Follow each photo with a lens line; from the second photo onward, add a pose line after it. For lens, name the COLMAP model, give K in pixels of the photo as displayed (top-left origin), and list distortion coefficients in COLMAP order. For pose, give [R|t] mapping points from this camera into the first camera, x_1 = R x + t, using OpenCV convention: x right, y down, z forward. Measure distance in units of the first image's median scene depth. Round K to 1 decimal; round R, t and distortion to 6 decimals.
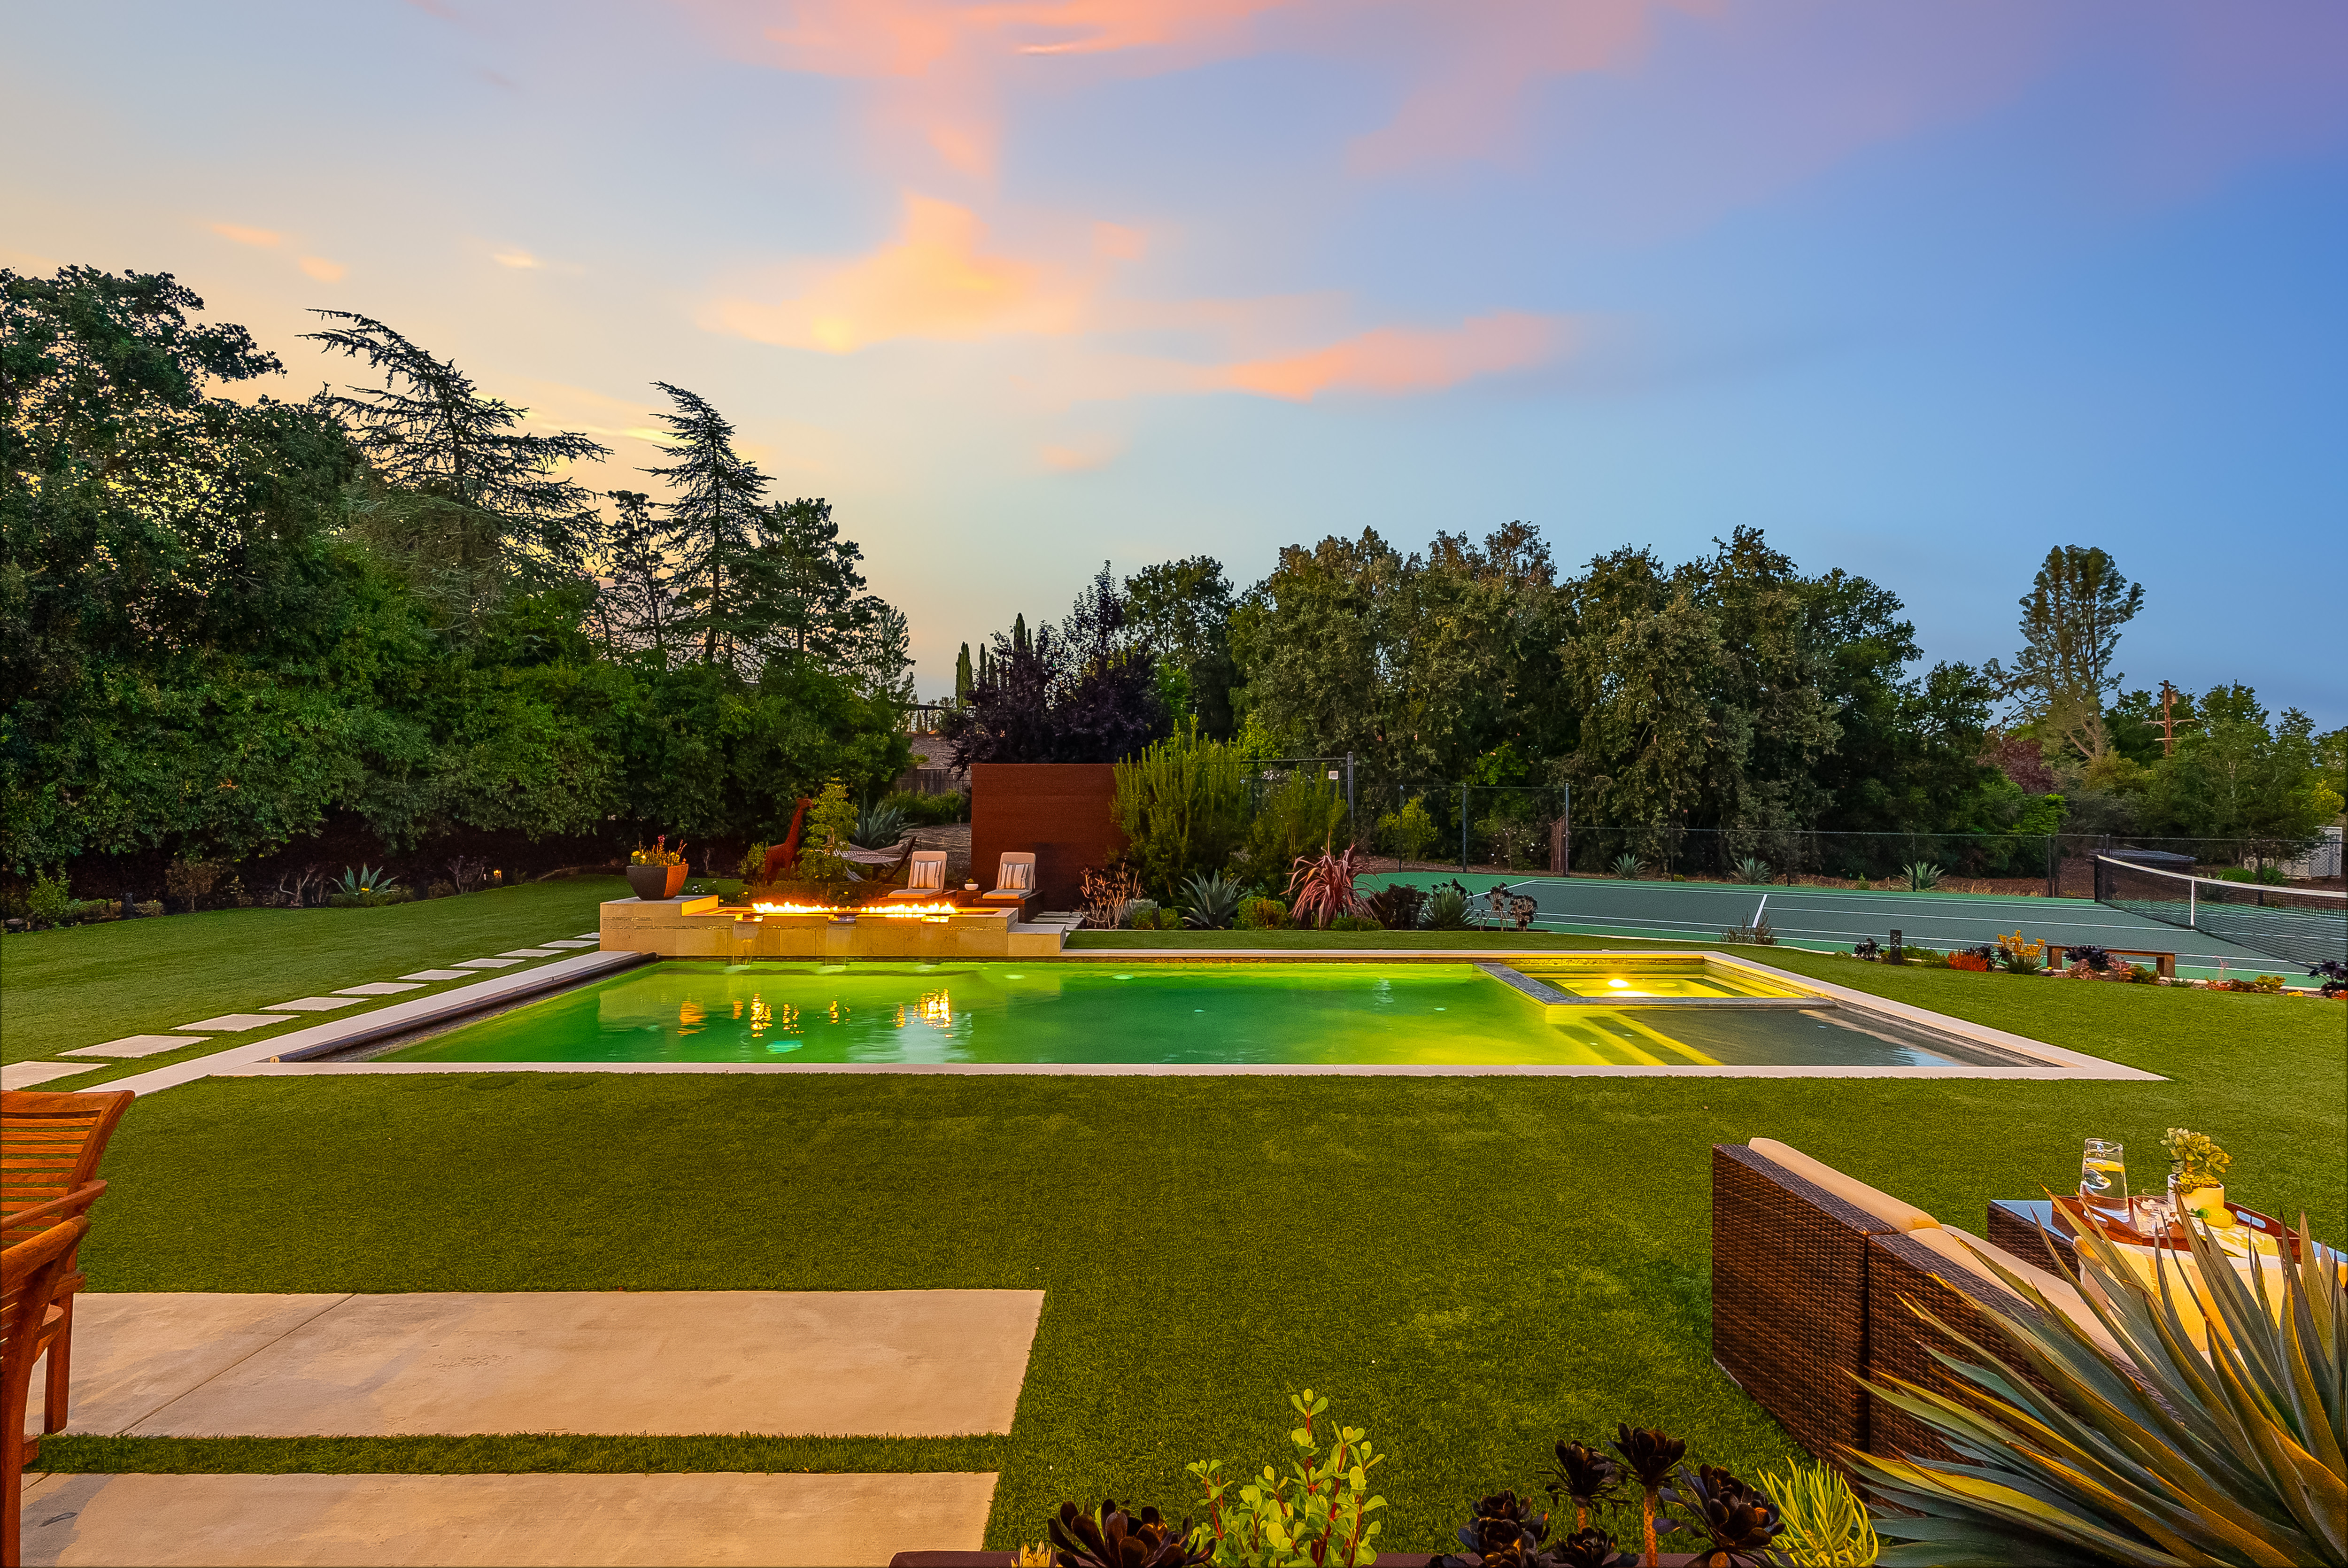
lens RADIAL K [[1034.7, 0, 1174.0], [0, 1034.7, 784.0], [0, 0, 1]] dist [-0.001320, -0.000084]
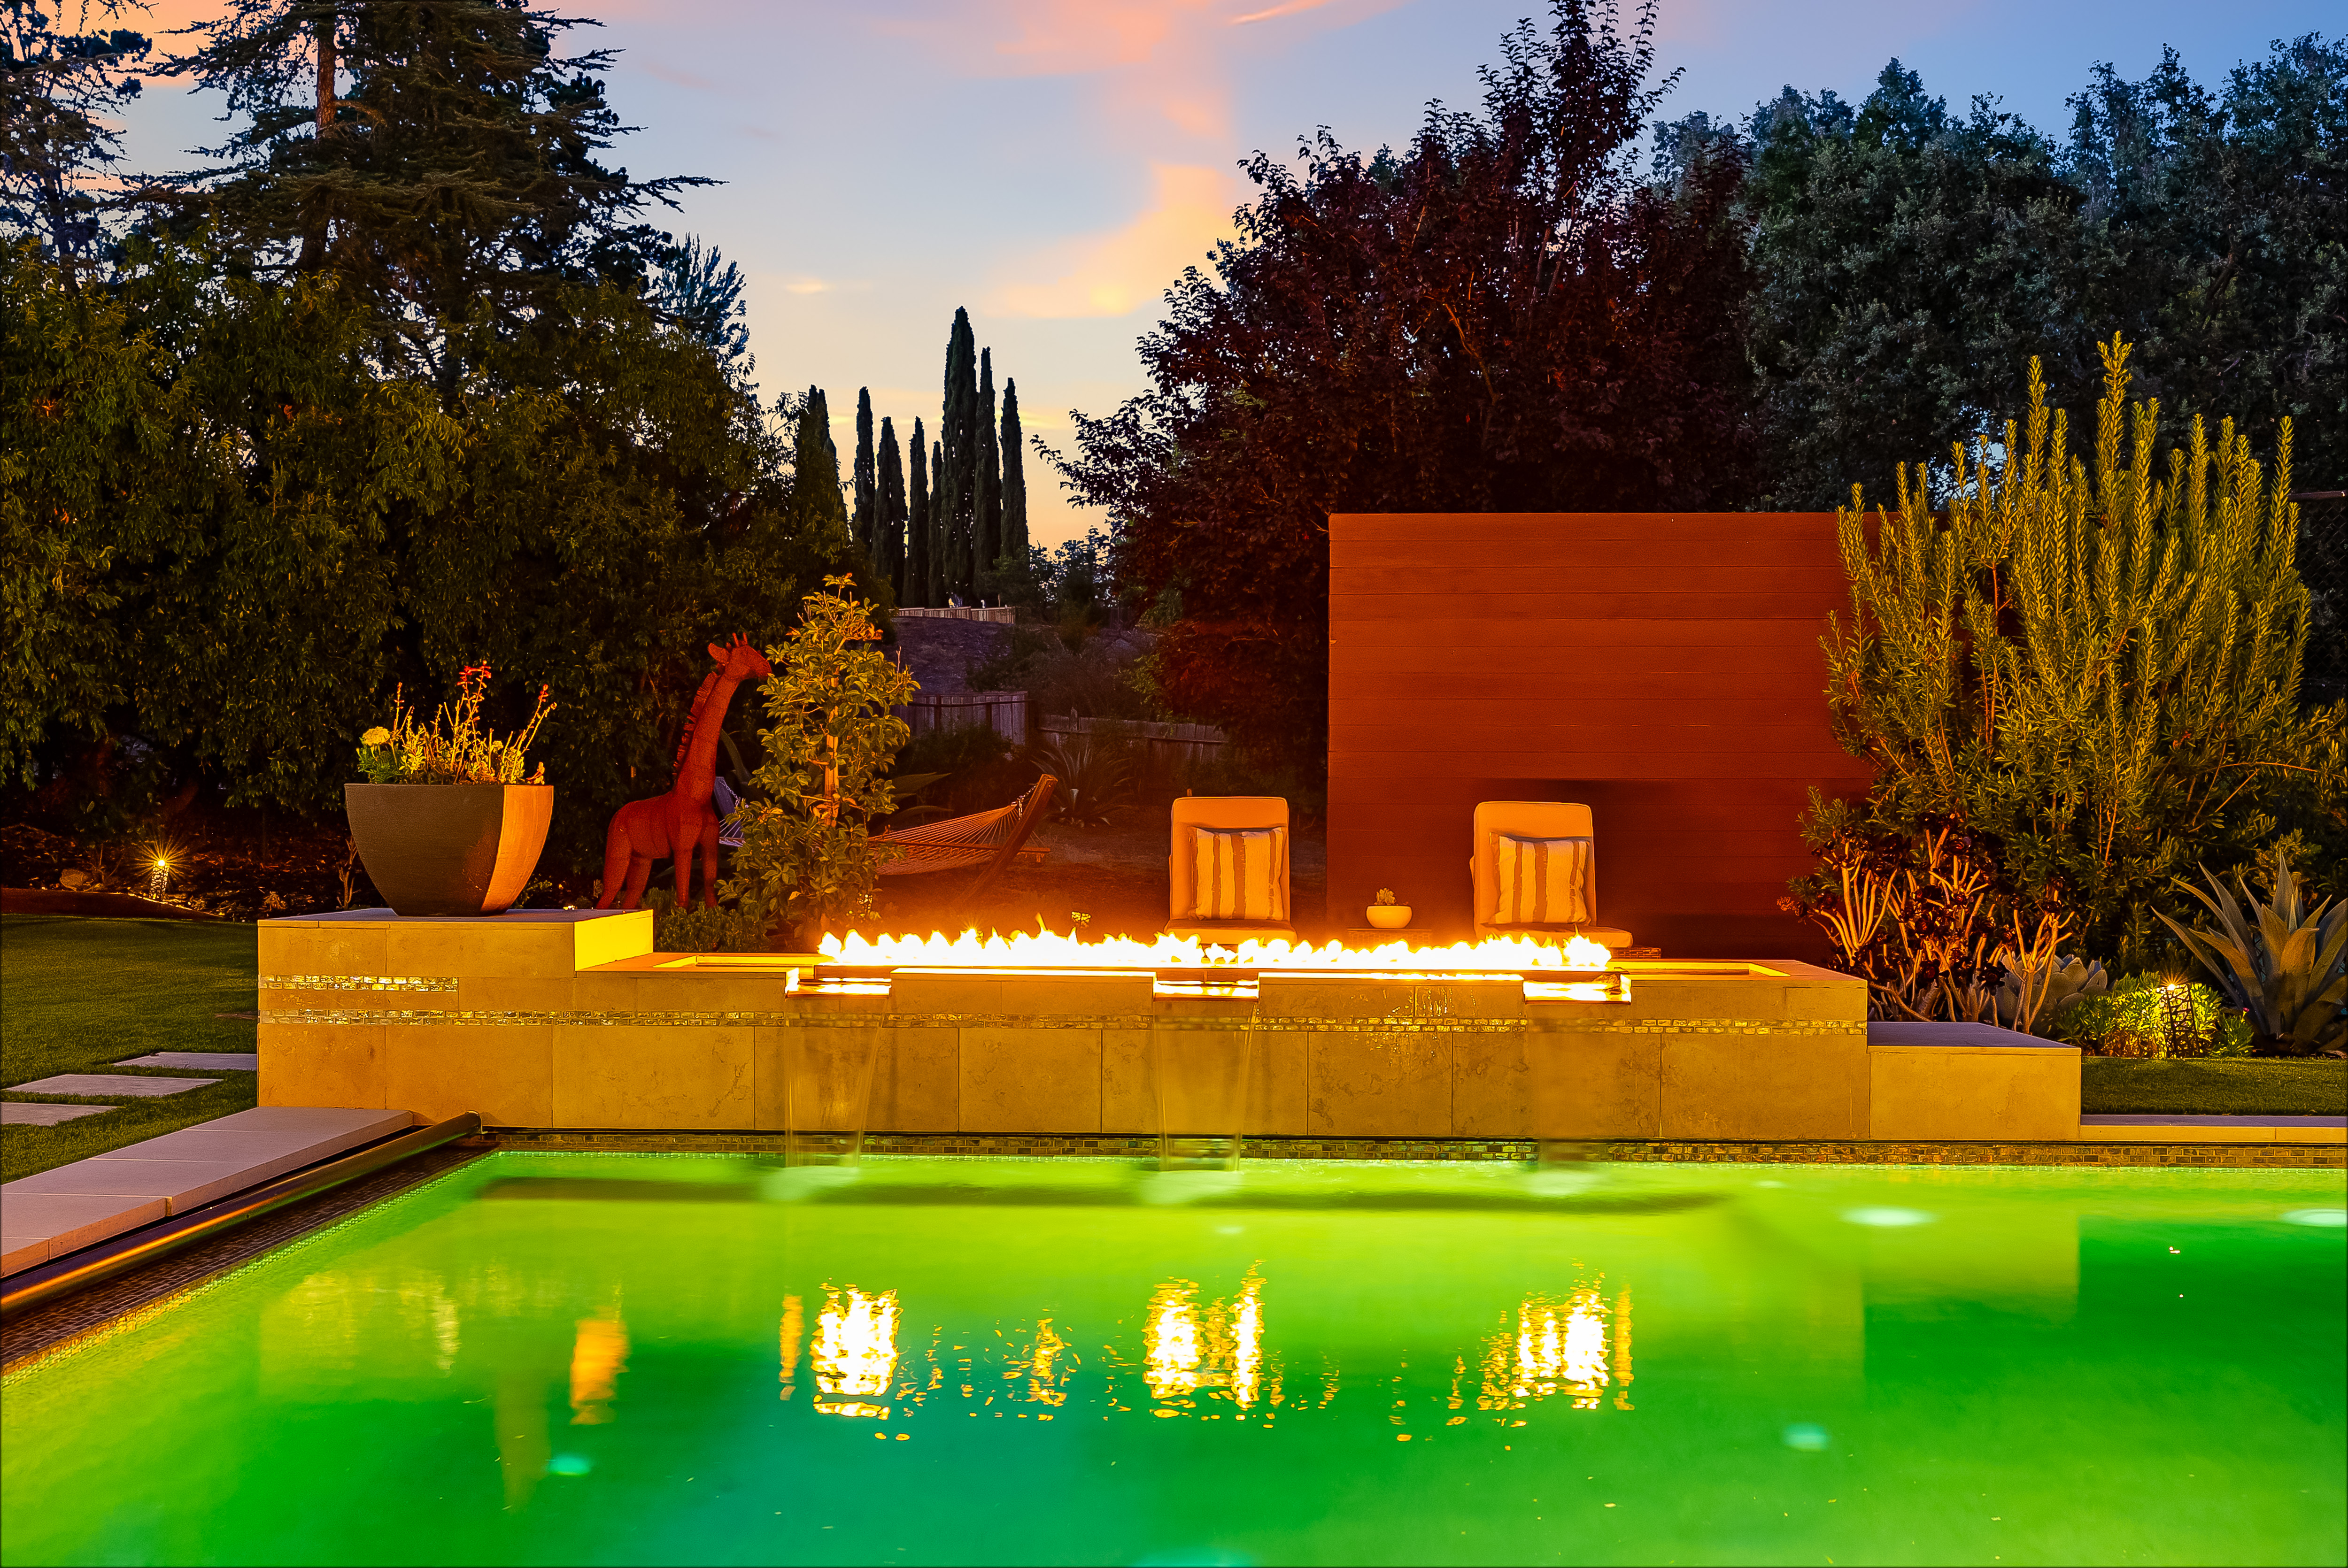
lens RADIAL K [[2569.9, 0, 1174.0], [0, 2569.9, 784.0], [0, 0, 1]] dist [0.009715, -0.006338]
pose [[0.999136, 0.000043, -0.041572, -0.163136], [0.000233, 0.999978, 0.006649, 0.041477], [0.041572, -0.006653, 0.999113, 0.201688]]
